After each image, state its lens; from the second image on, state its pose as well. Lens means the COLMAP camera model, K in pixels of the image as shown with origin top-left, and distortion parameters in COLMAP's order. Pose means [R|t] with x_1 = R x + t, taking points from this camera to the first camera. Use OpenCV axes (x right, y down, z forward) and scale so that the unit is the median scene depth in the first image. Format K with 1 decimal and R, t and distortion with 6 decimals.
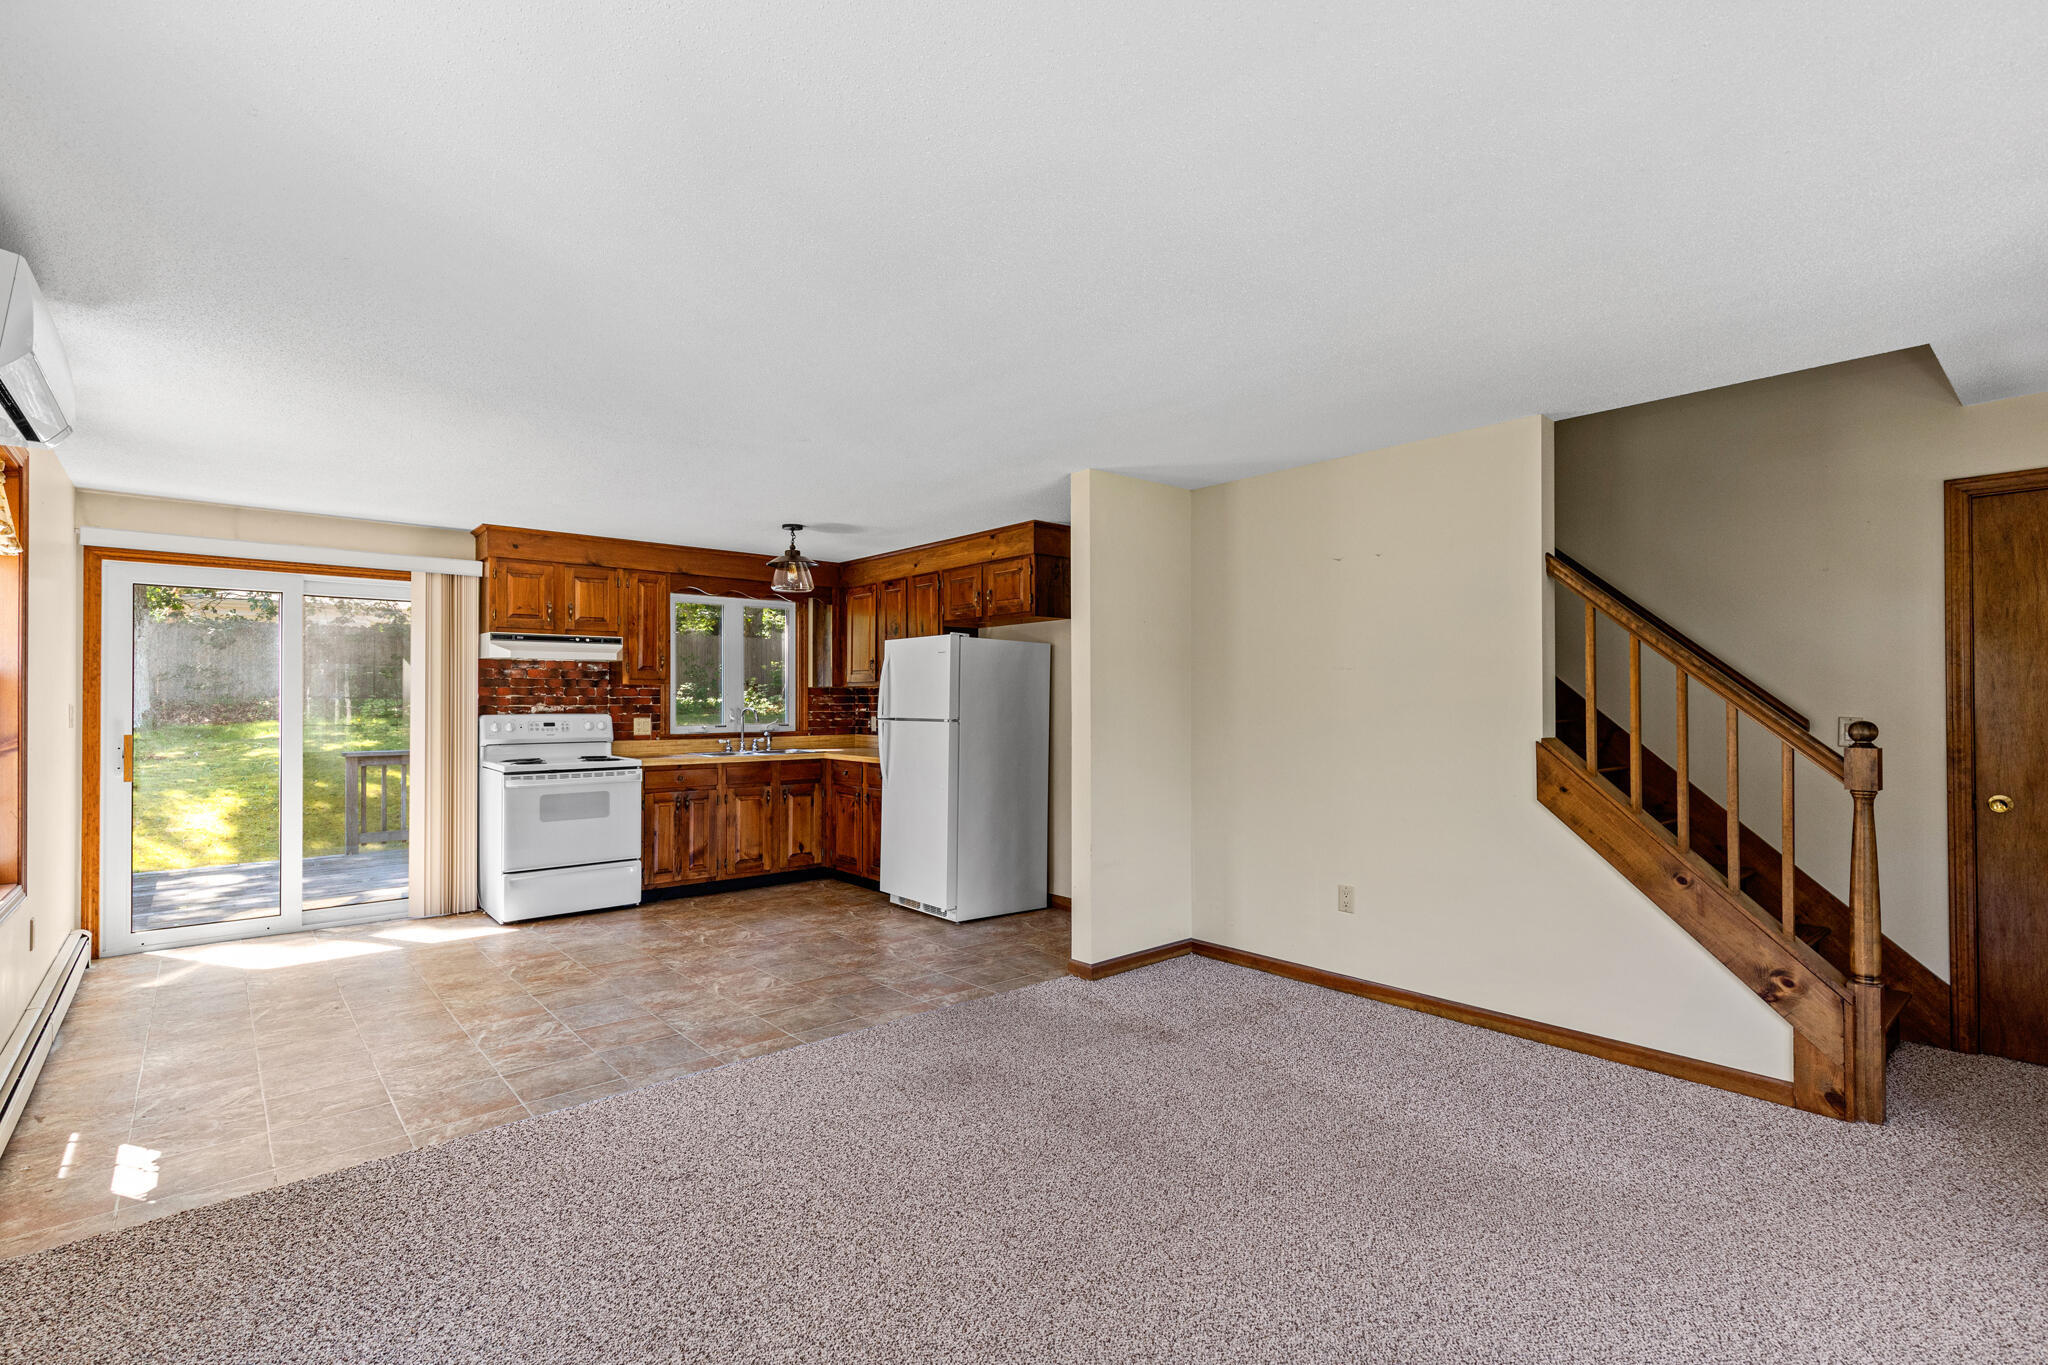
lens RADIAL K [[941.7, 0, 1028.1], [0, 941.7, 694.6], [0, 0, 1]] dist [0.009686, -0.001242]
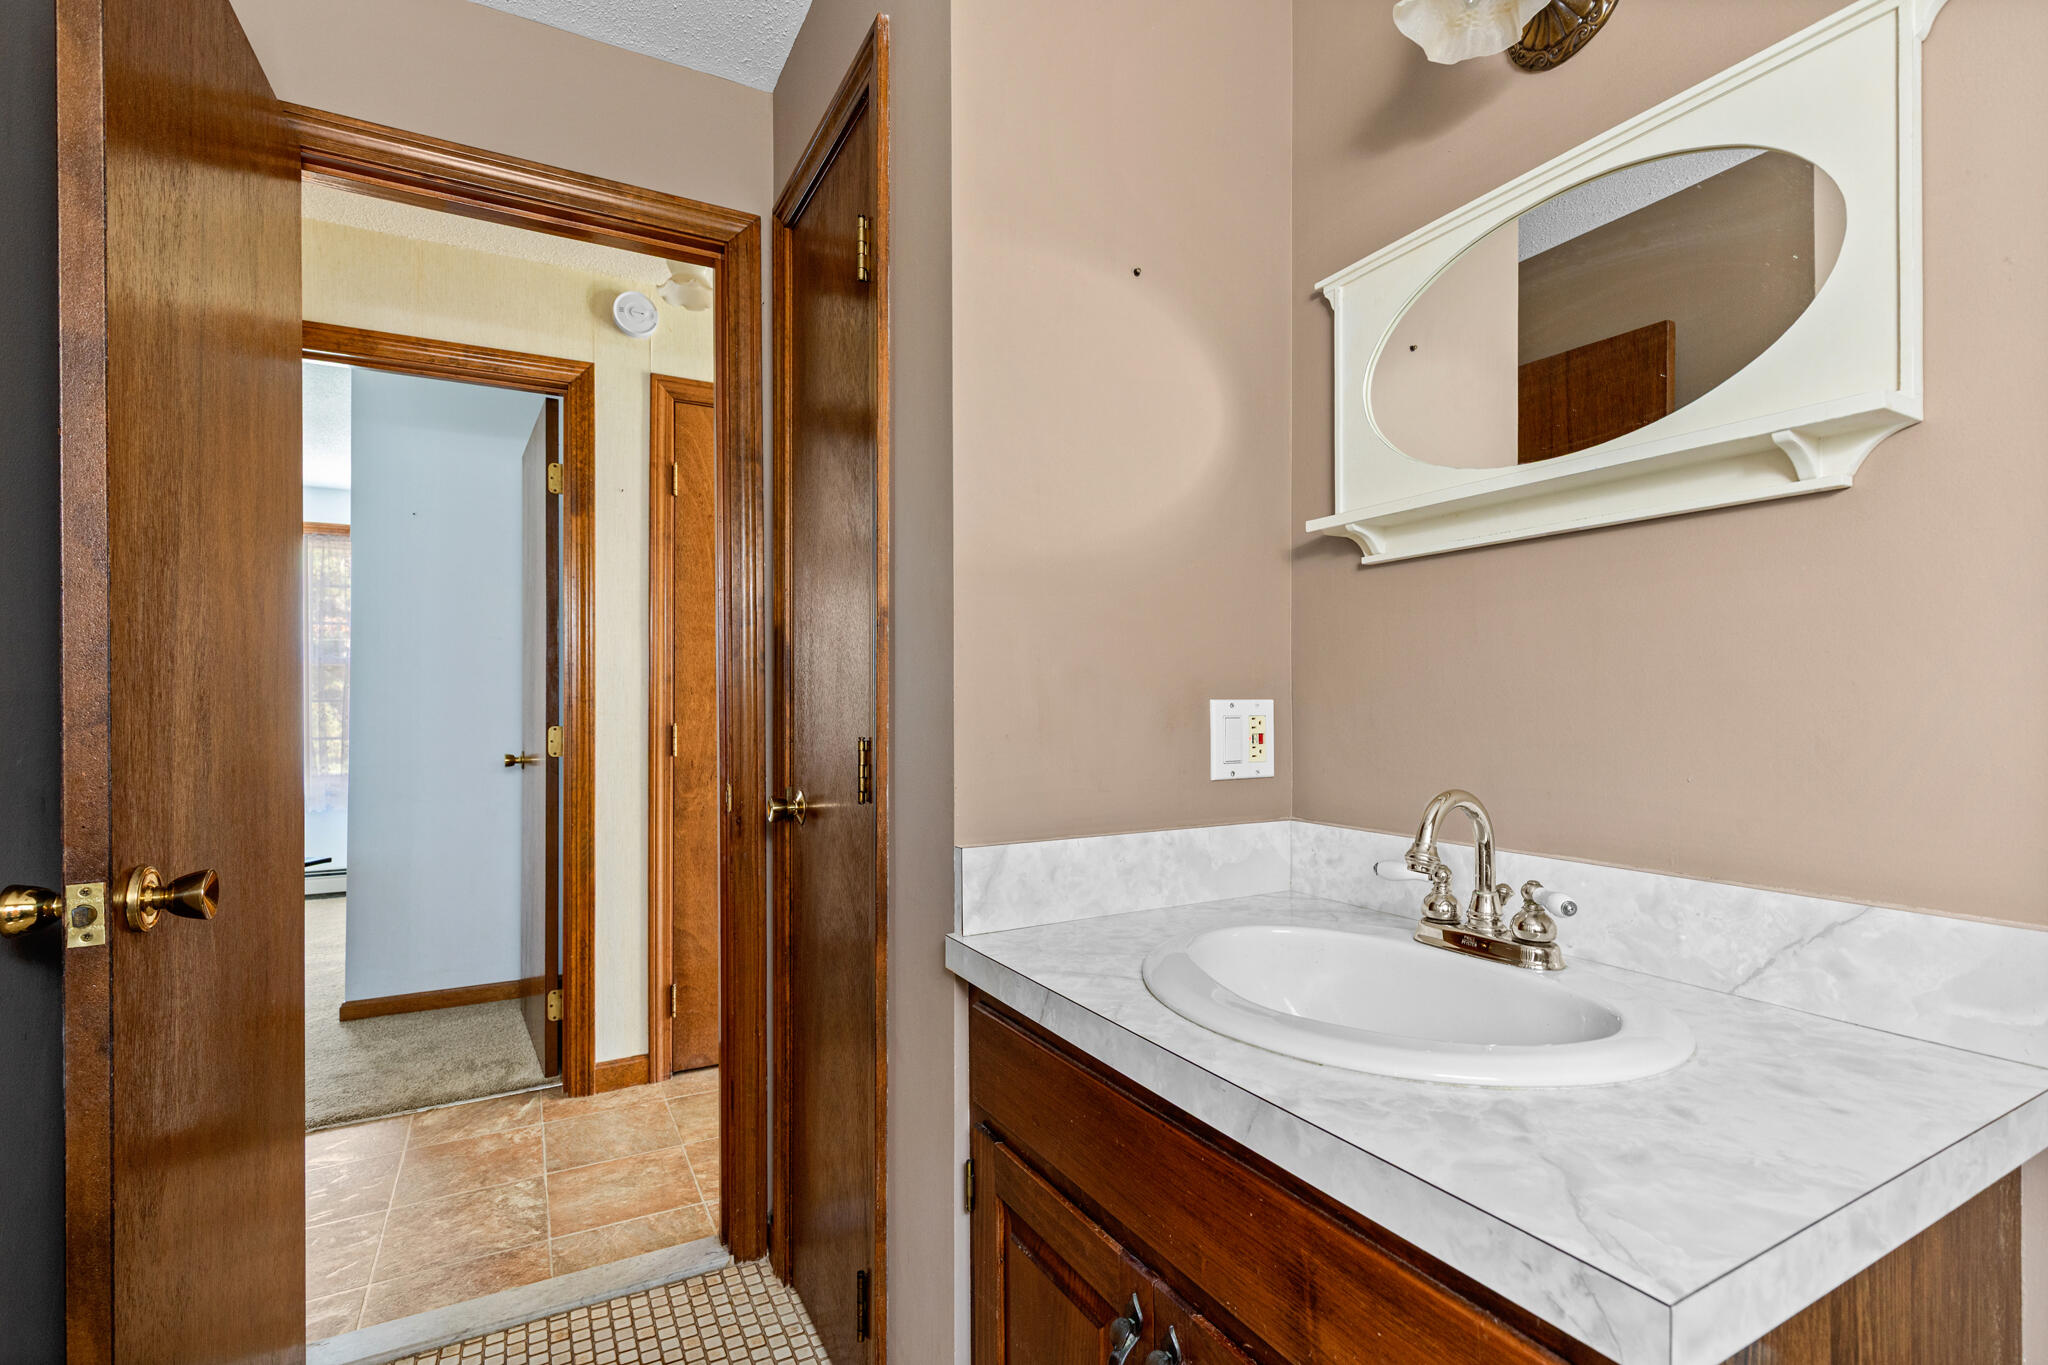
lens RADIAL K [[941.7, 0, 1028.1], [0, 941.7, 694.6], [0, 0, 1]] dist [0.009686, -0.001242]
pose [[-0.979034, 0.006062, 0.203606, -1.129481], [0.003298, 0.999898, -0.013910, 0.079961], [-0.203669, -0.012947, -0.978954, 2.173793]]
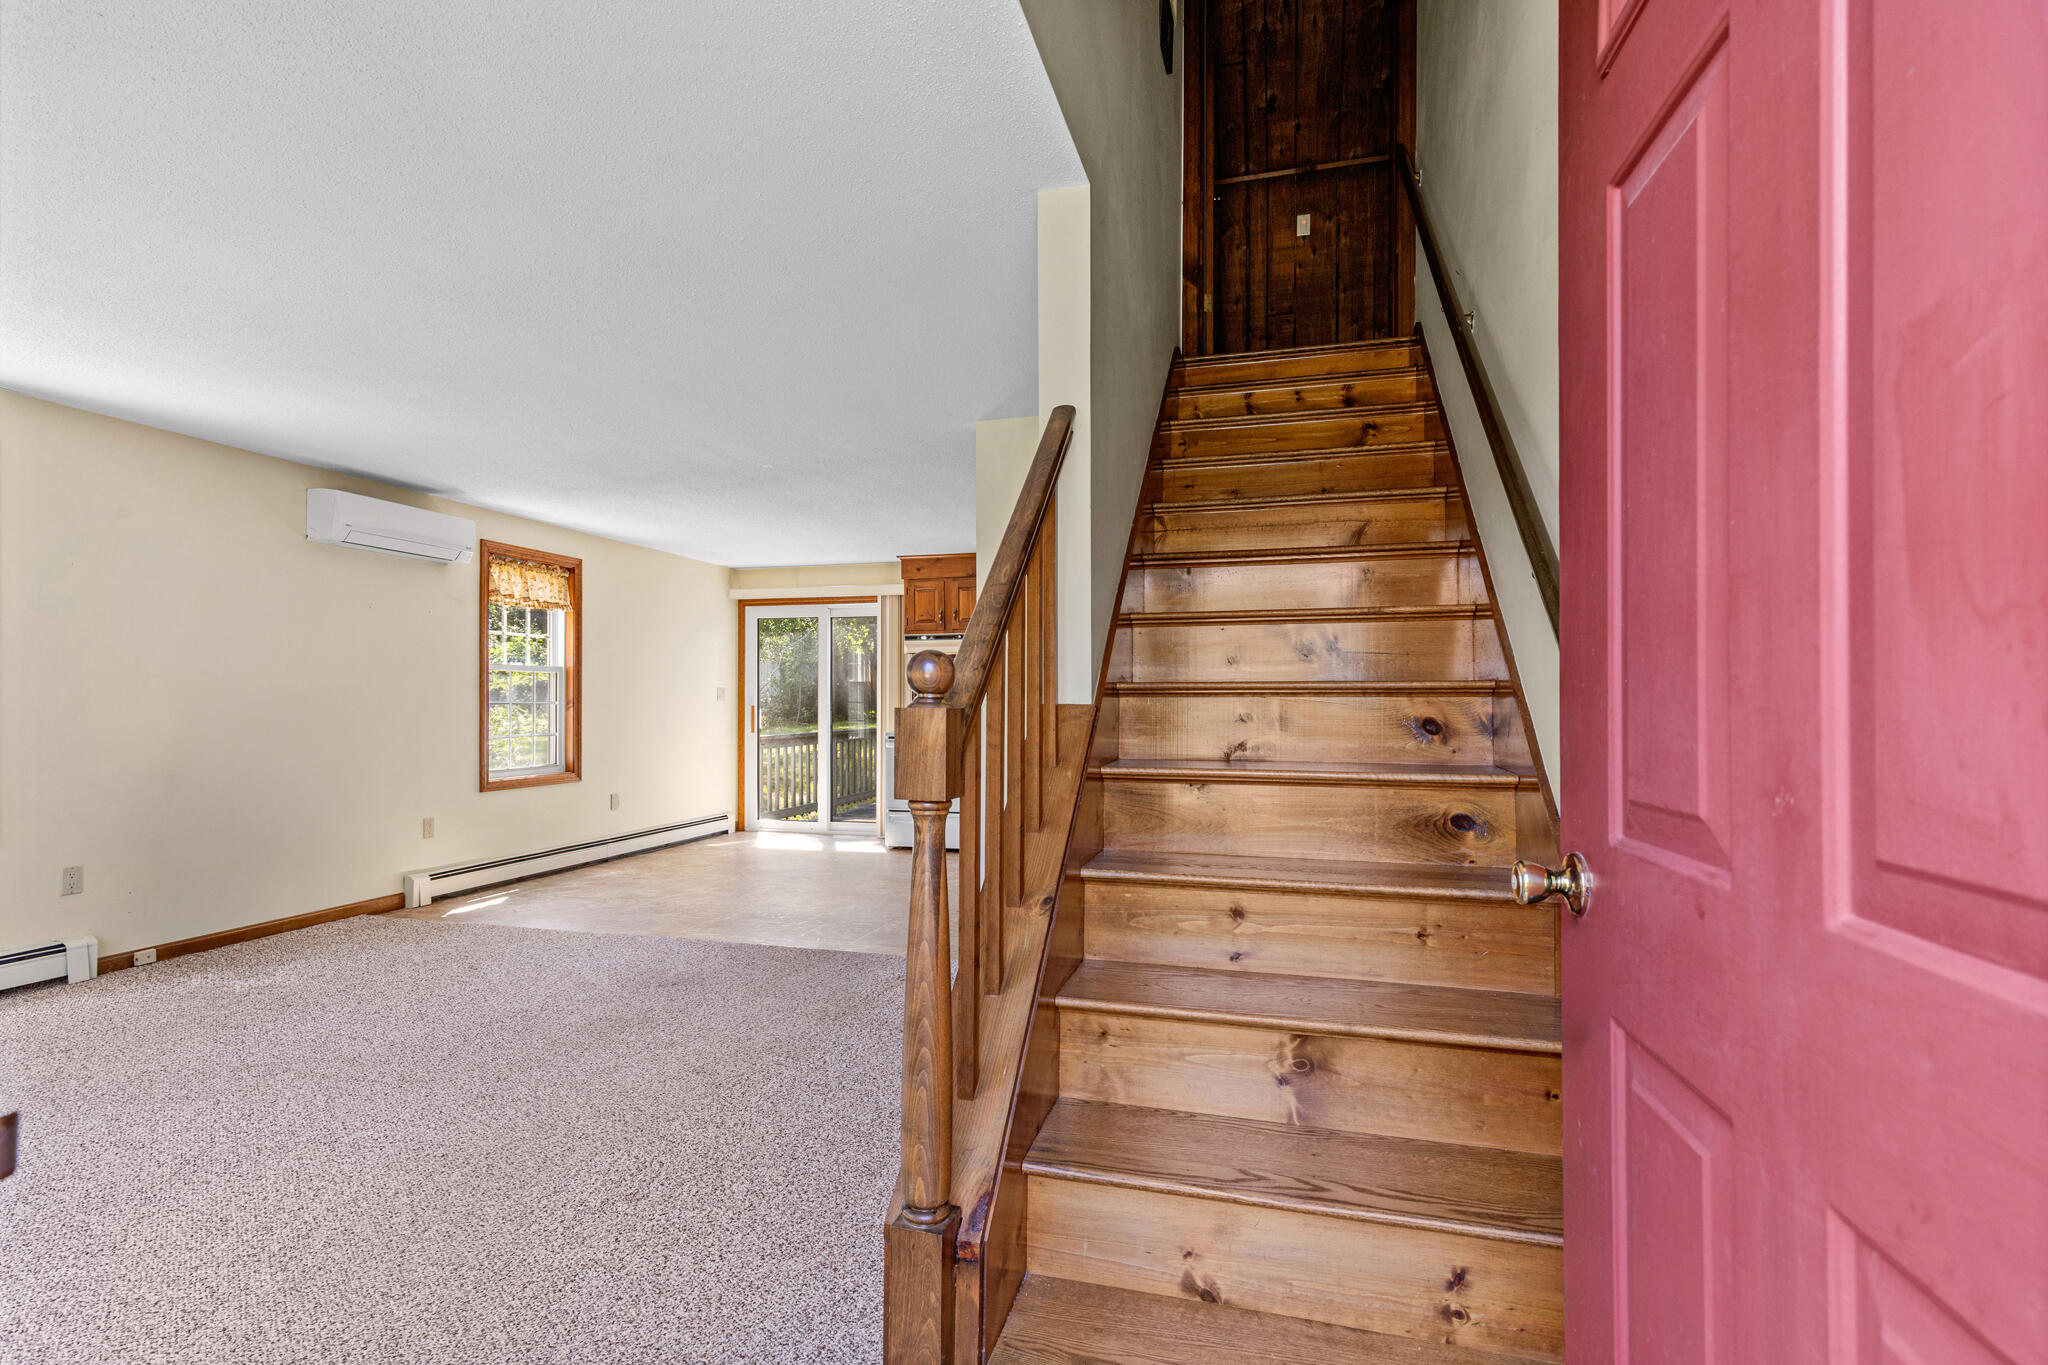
lens RADIAL K [[941.7, 0, 1028.1], [0, 941.7, 694.6], [0, 0, 1]] dist [0.009686, -0.001242]
pose [[0.555949, -0.004858, -0.831202, 0.623066], [0.006298, 0.999979, -0.001632, 0.022415], [0.831192, -0.004327, 0.555968, 0.369713]]
